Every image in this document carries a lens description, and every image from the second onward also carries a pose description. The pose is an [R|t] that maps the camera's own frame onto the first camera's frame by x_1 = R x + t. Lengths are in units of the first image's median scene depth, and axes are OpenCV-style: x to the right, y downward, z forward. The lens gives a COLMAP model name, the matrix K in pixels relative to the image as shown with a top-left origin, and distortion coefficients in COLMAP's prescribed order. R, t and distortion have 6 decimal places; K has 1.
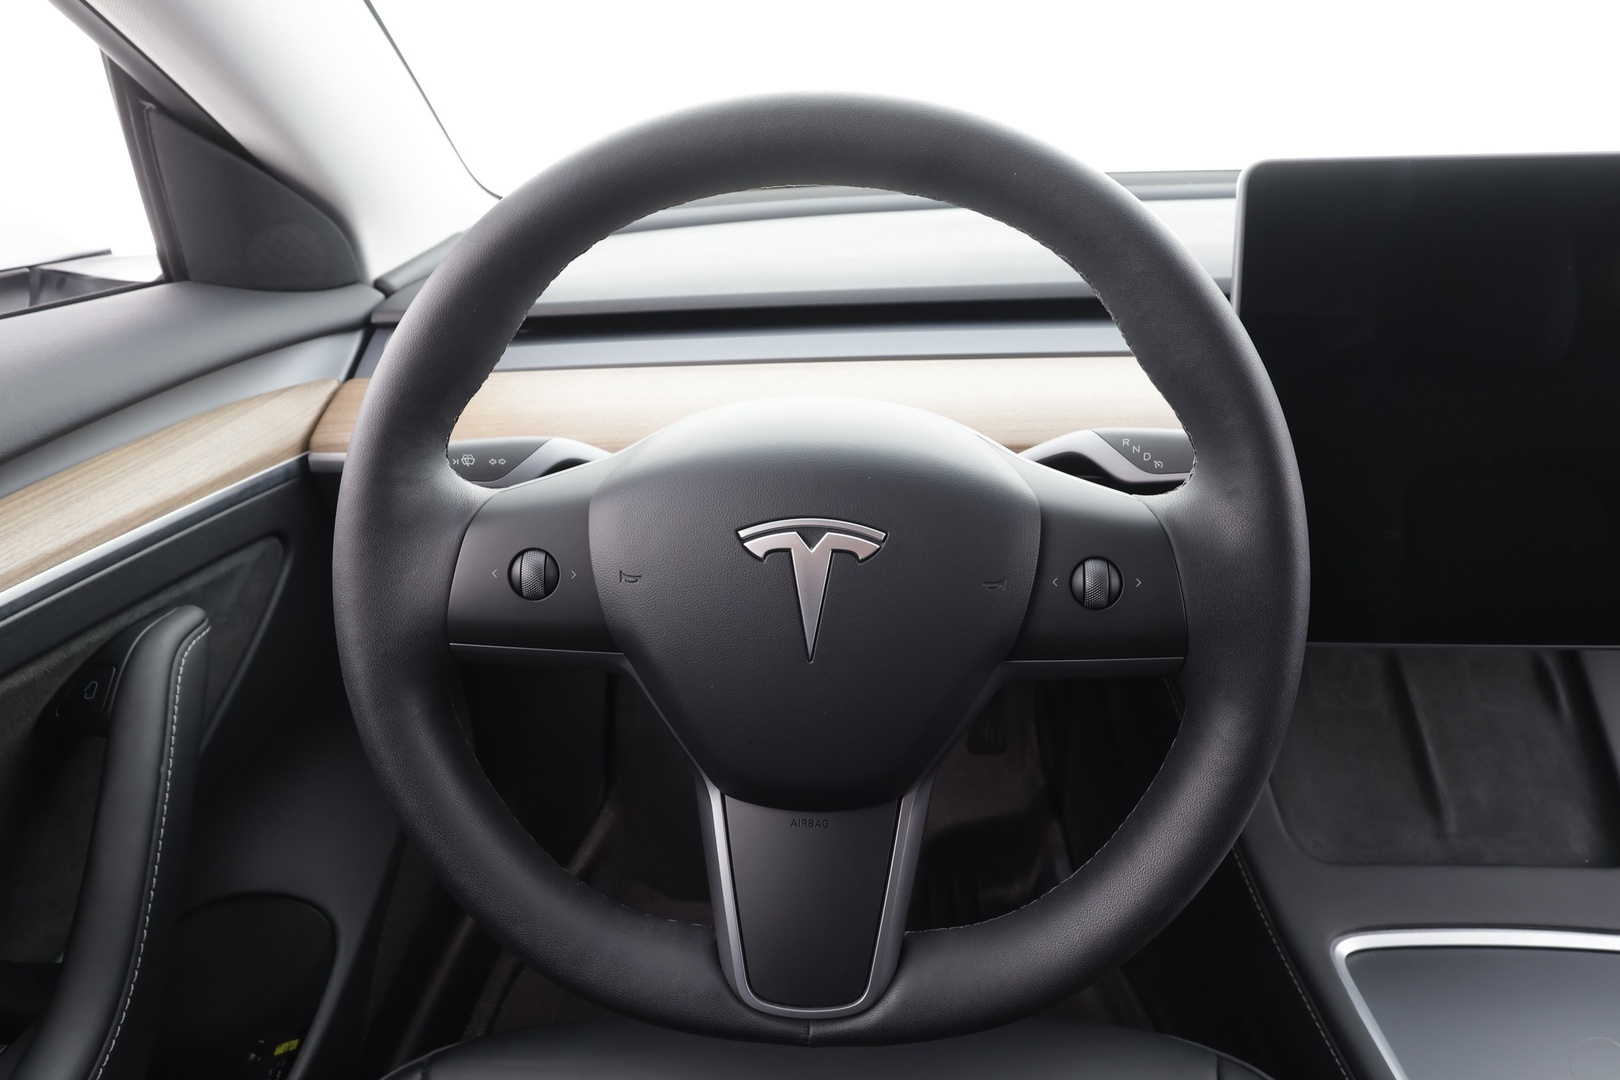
lens RADIAL K [[1032.0, 0, 810.0], [0, 1032.0, 540.0], [0, 0, 1]] dist [0.001855, -0.001037]
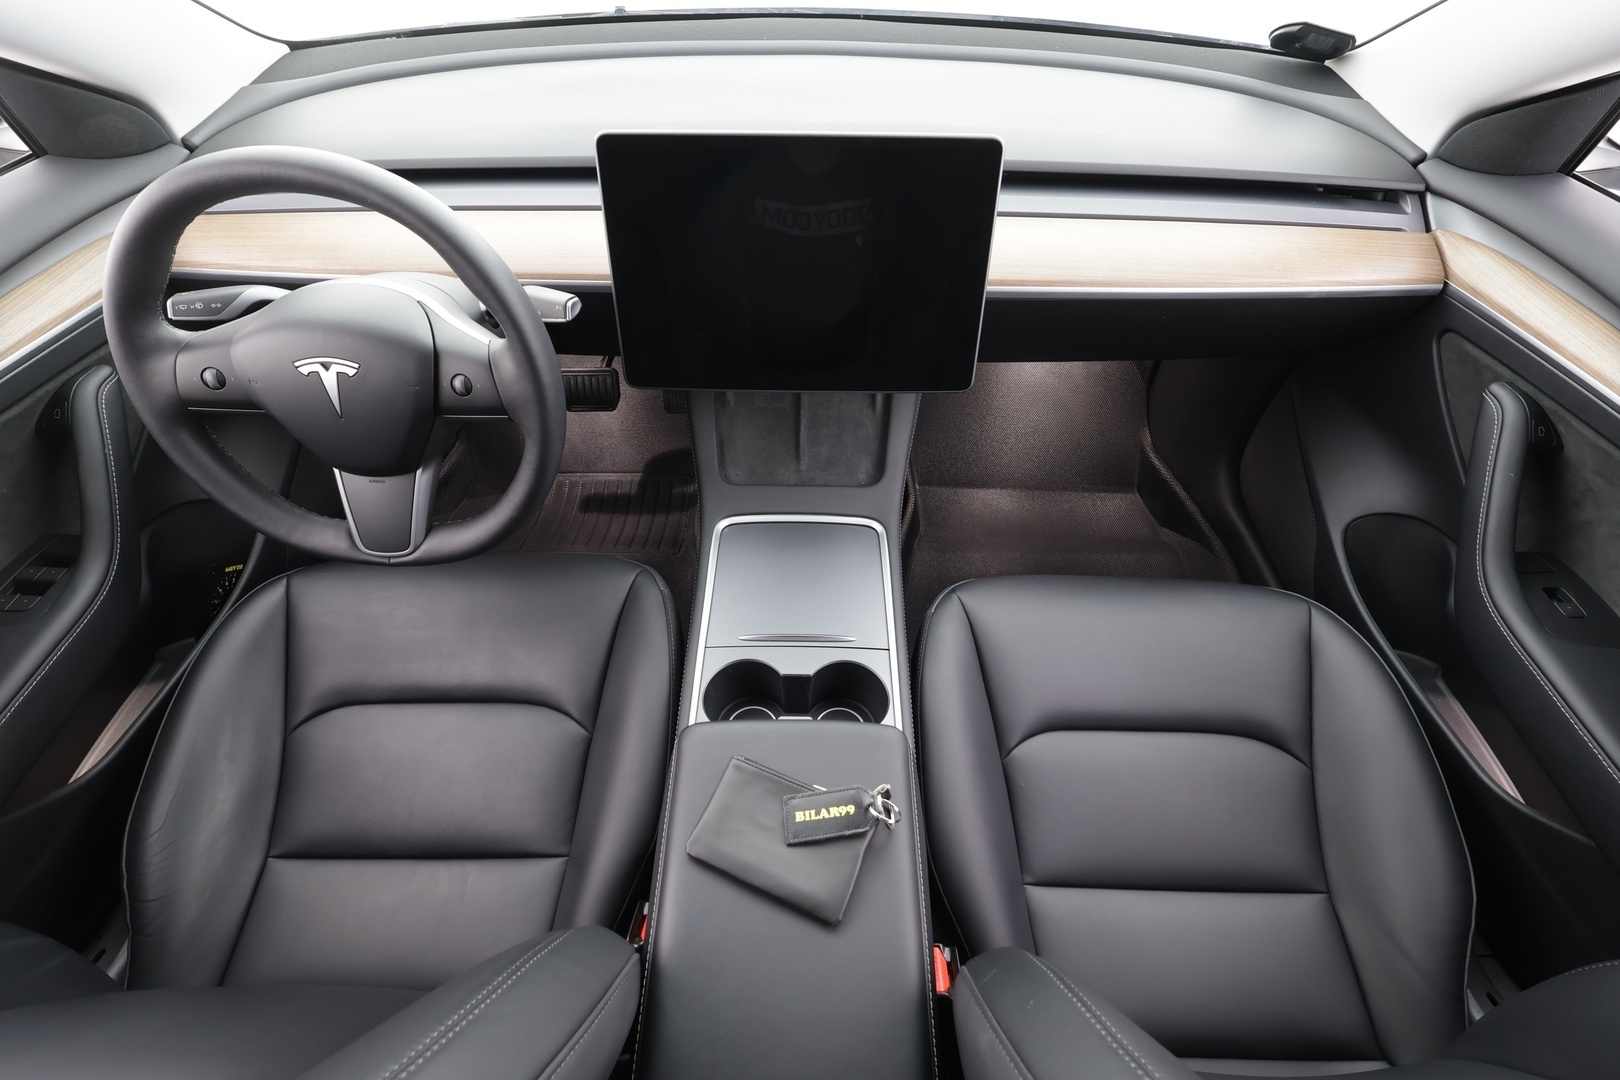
lens RADIAL K [[748.3, 0, 810.0], [0, 748.3, 540.0], [0, 0, 1]] dist [0.000389, -0.000566]
pose [[0.999014, -0.005824, 0.044012, 0.754770], [-0.012785, 0.911624, 0.410827, -0.263108], [-0.042515, -0.410984, 0.910650, -0.538069]]
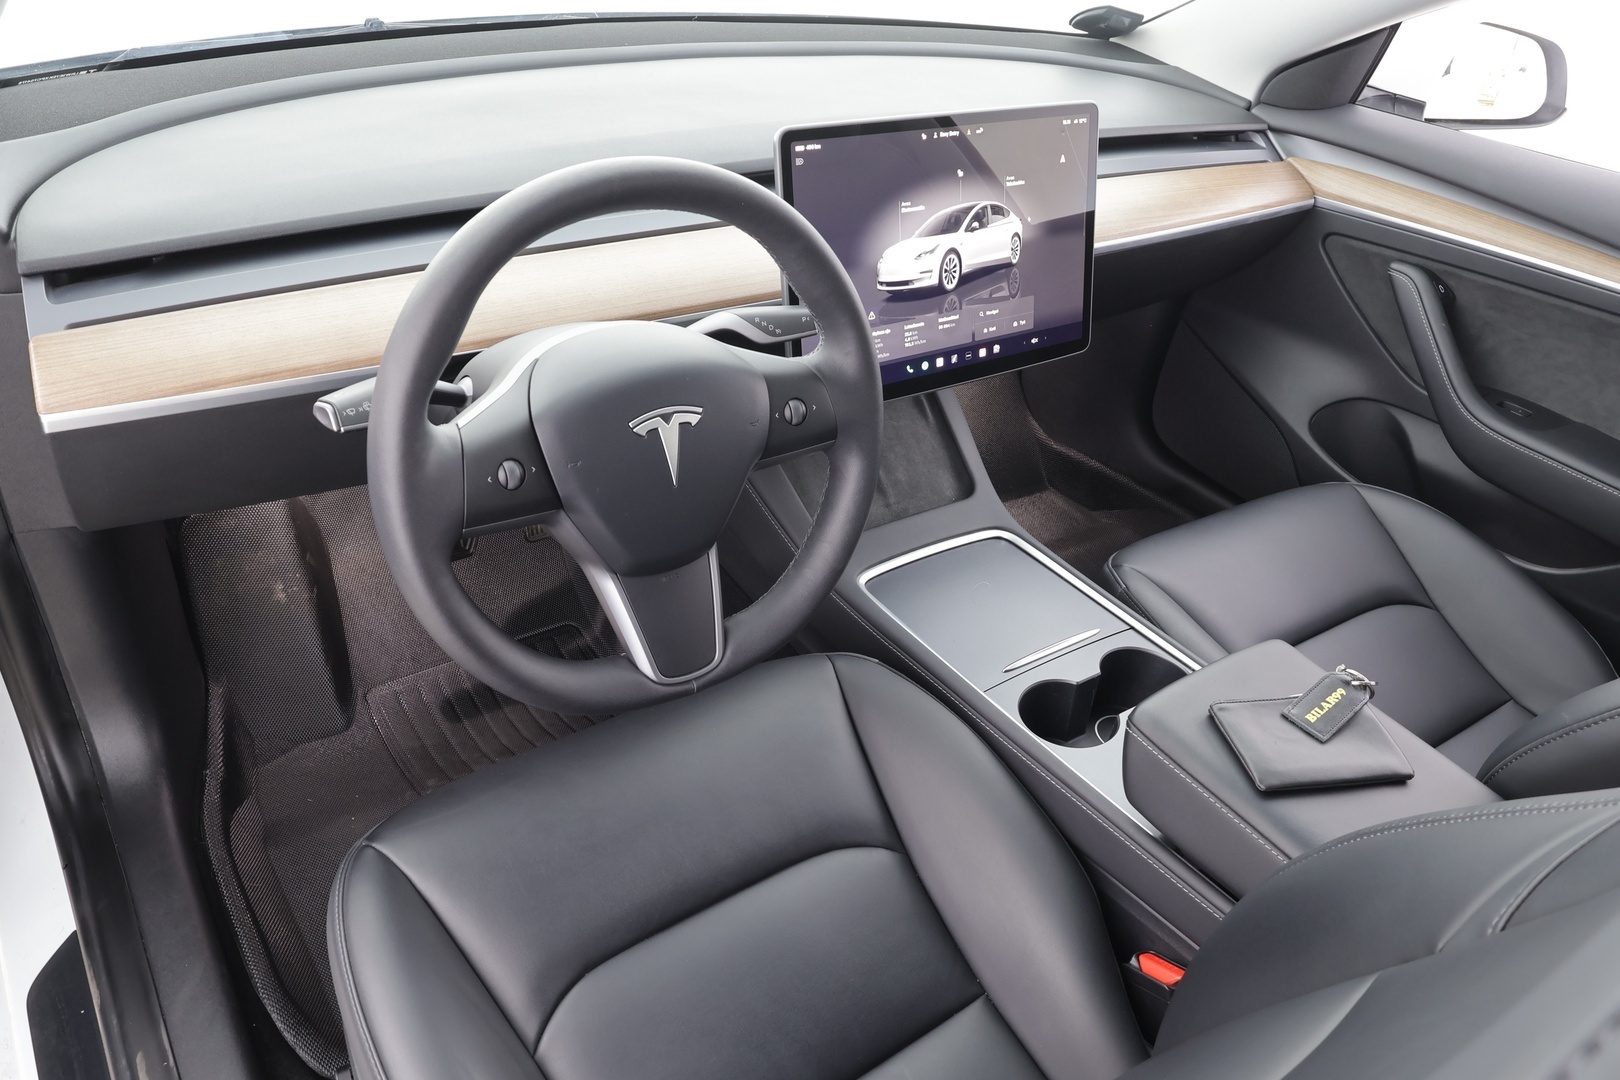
lens RADIAL K [[1162.1, 0, 810.0], [0, 1162.1, 540.0], [0, 0, 1]] dist [-0.003478, -0.002003]
pose [[0.792330, -0.259005, 0.552385, -0.729305], [0.134743, 0.957344, 0.255611, -0.212753], [-0.595027, -0.128098, 0.793432, -0.574397]]
